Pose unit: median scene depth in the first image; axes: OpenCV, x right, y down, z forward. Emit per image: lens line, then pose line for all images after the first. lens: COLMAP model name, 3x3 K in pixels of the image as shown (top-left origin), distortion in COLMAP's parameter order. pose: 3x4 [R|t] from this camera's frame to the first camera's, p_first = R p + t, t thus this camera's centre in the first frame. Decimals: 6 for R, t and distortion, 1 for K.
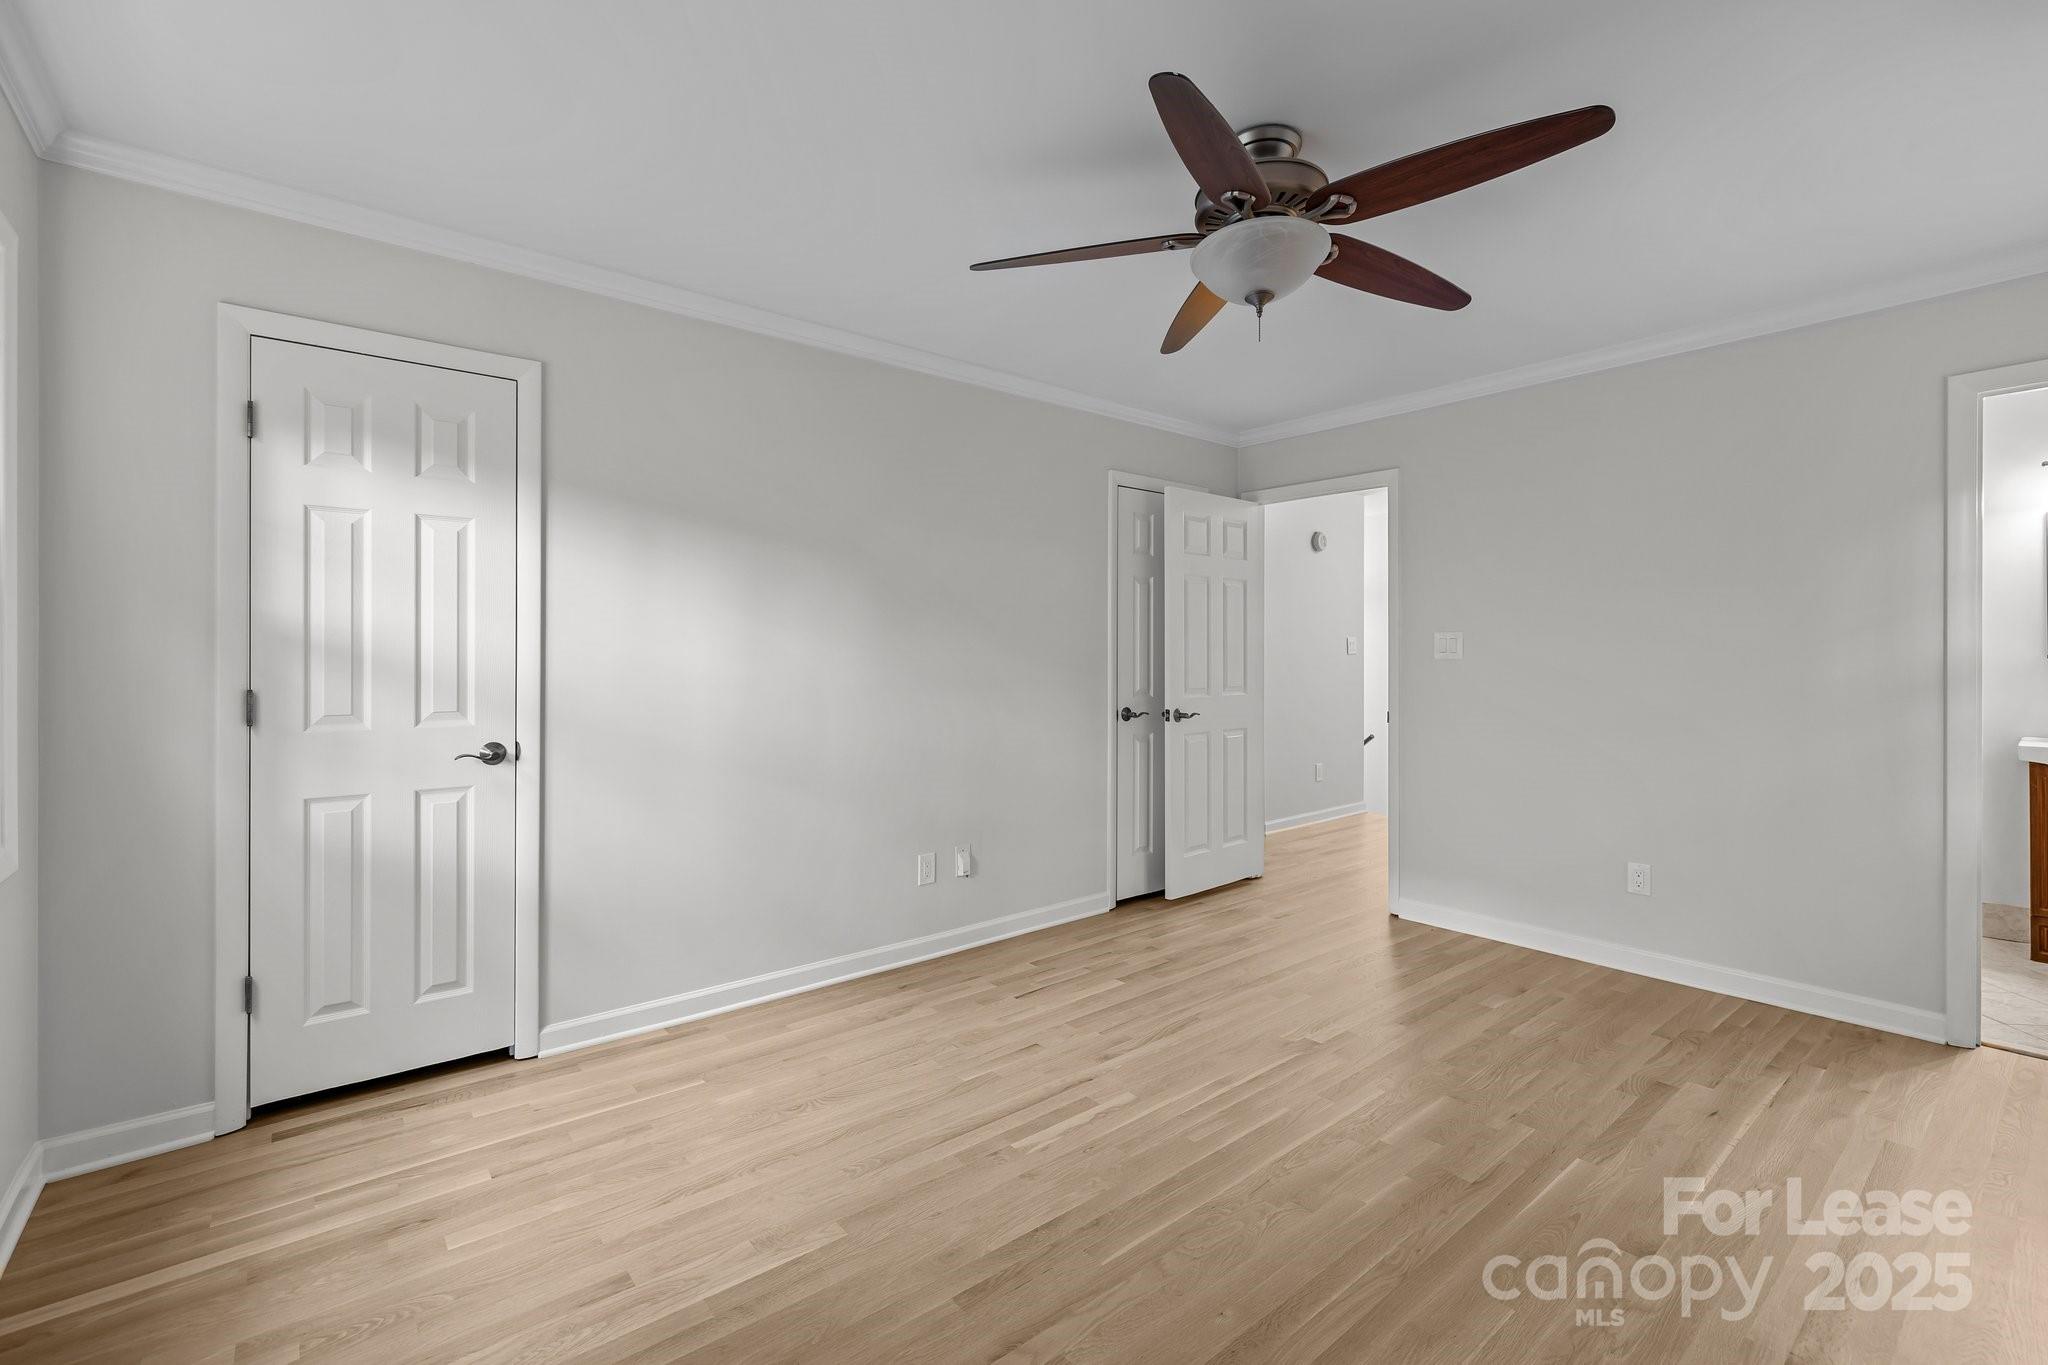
lens RADIAL K [[882.1, 0, 1006.8], [0, 882.1, 647.7], [0, 0, 1]] dist [-0.002229, -0.000402]
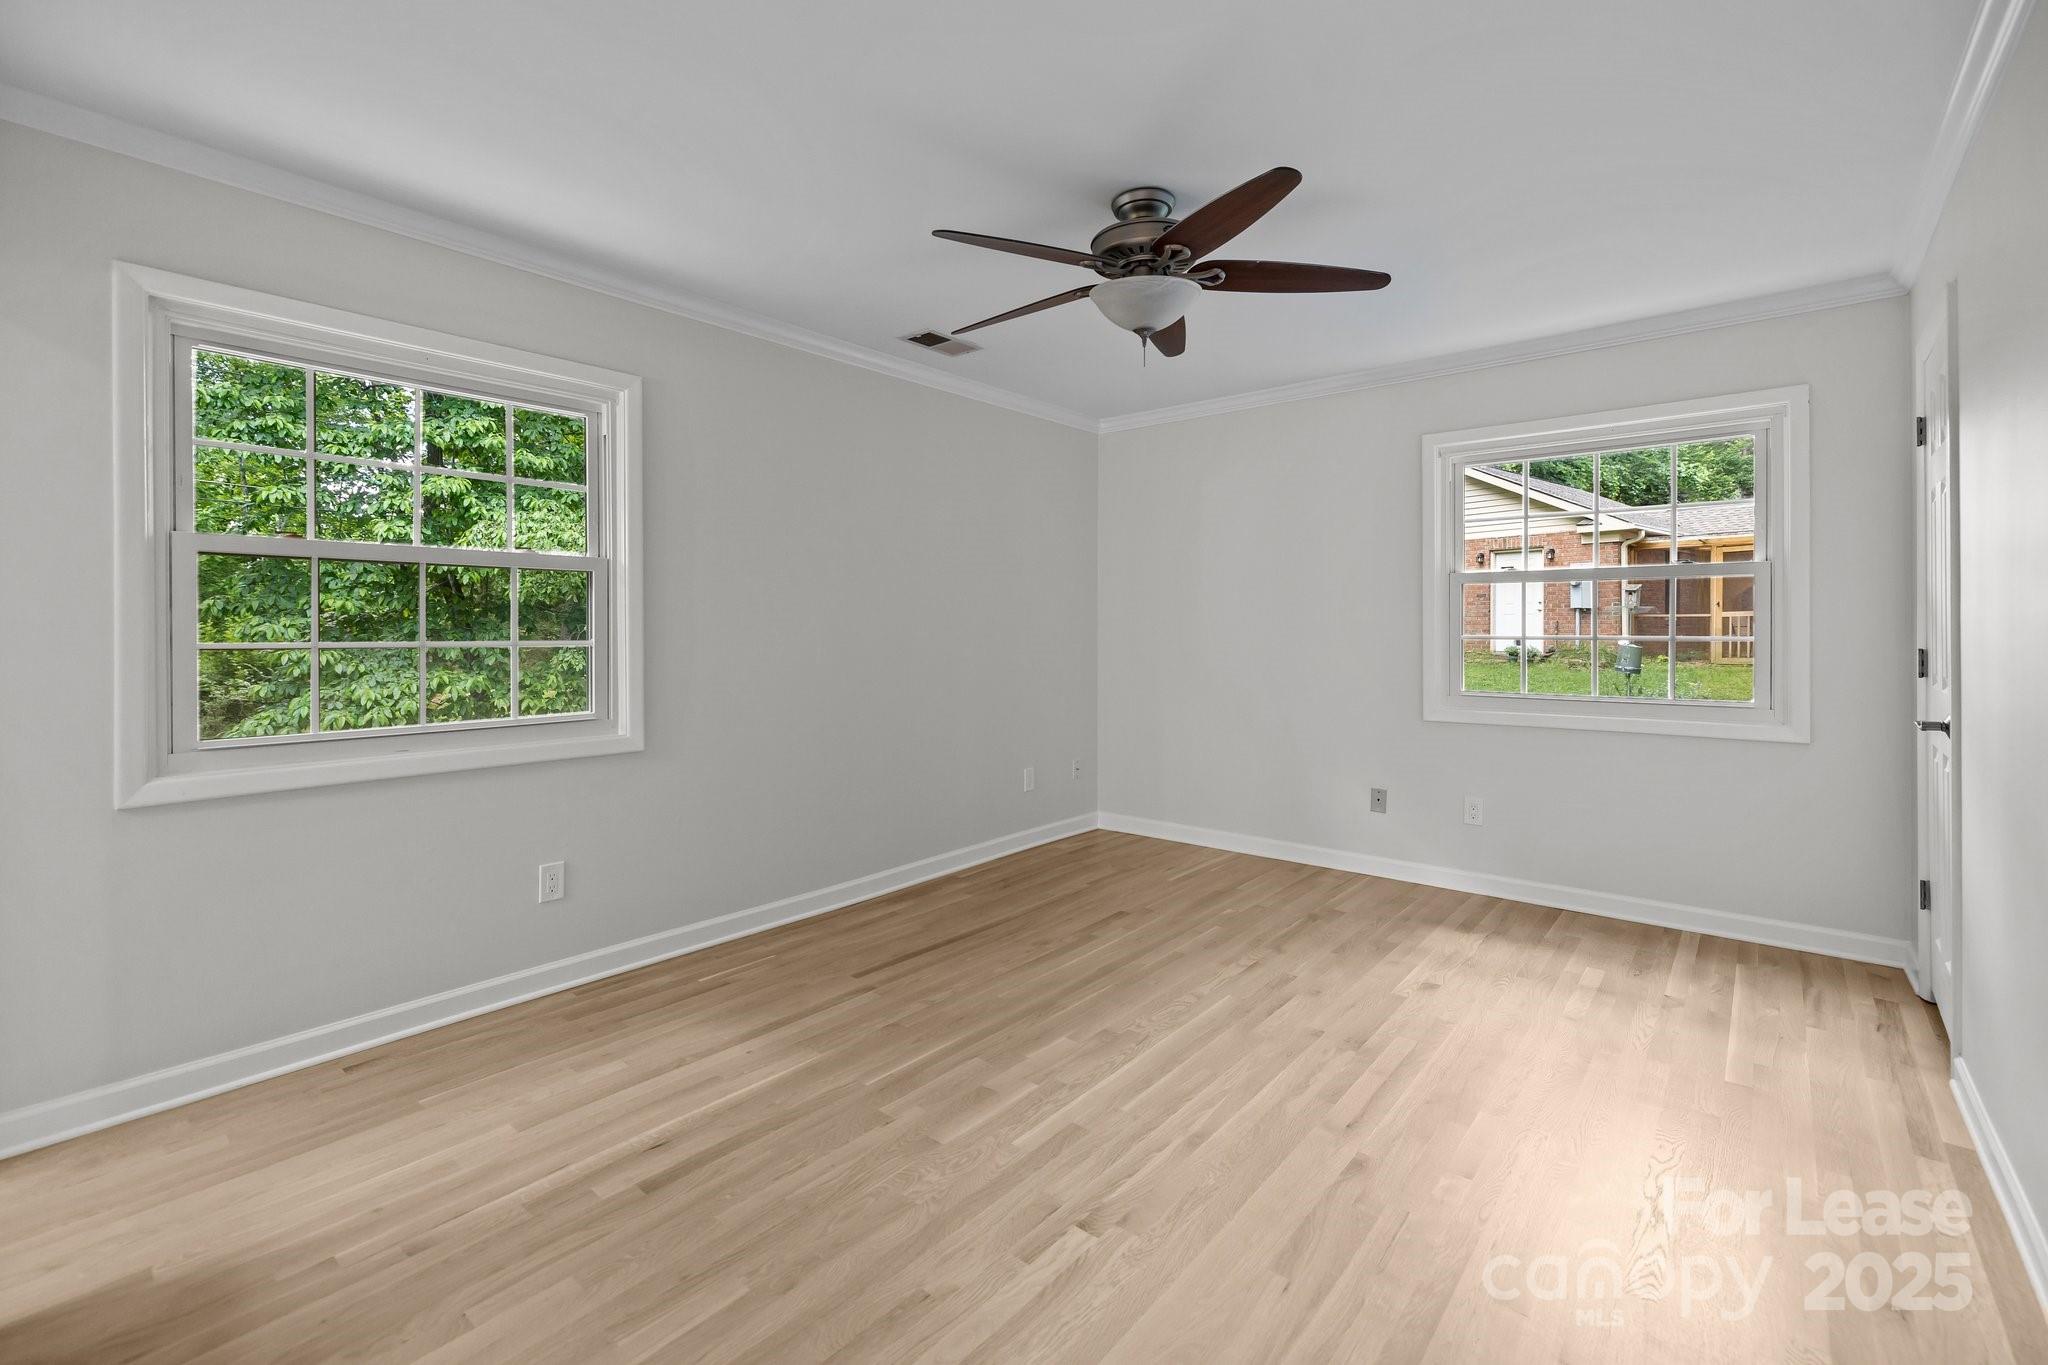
lens RADIAL K [[882.1, 0, 1006.8], [0, 882.1, 647.7], [0, 0, 1]] dist [-0.002229, -0.000402]
pose [[-0.983563, 0.003477, -0.180532, 0.672228], [0.001872, 0.999957, 0.009063, 0.030610], [0.180556, 0.008576, -0.983527, 2.095758]]
